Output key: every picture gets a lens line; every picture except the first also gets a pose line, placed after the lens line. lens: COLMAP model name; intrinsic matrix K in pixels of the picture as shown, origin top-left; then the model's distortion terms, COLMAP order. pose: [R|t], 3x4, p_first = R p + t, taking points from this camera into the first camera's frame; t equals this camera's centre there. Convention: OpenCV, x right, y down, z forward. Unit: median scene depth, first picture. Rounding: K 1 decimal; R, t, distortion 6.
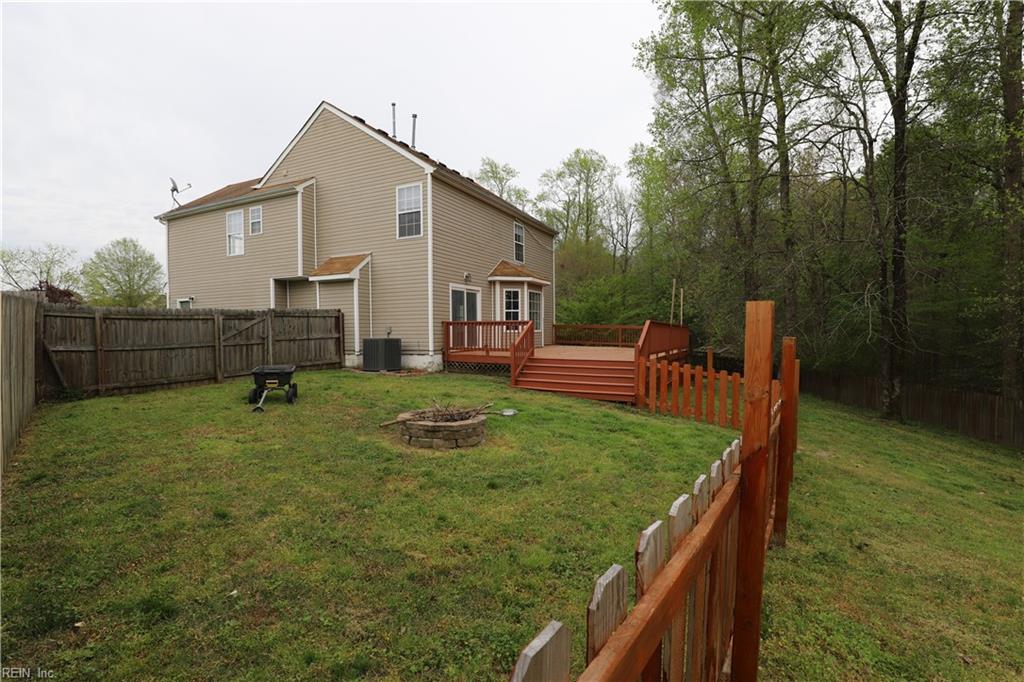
lens RADIAL K [[471.8, 0, 509.1], [0, 471.8, 344.9], [0, 0, 1]] dist [-0.037018, 0.008050]
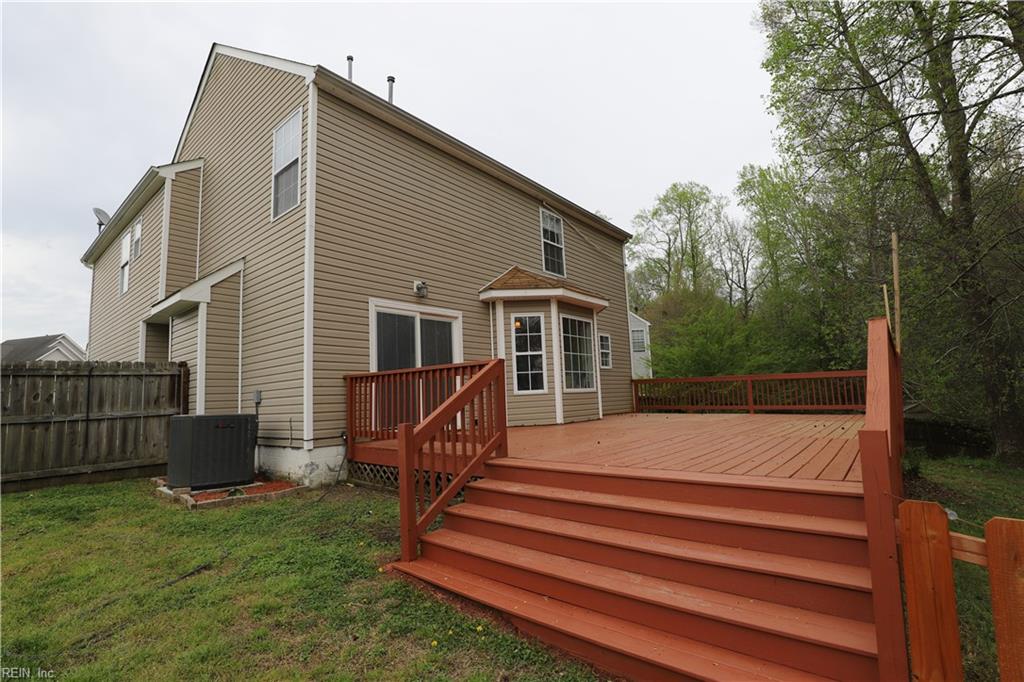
lens RADIAL K [[471.8, 0, 514.7], [0, 471.8, 340.9], [0, 0, 1]] dist [-0.037018, 0.008050]
pose [[0.973733, -0.061713, -0.219168, 0.107837], [0.028916, 0.988292, -0.149811, -0.006899], [0.225847, 0.139538, 0.964117, 0.475006]]
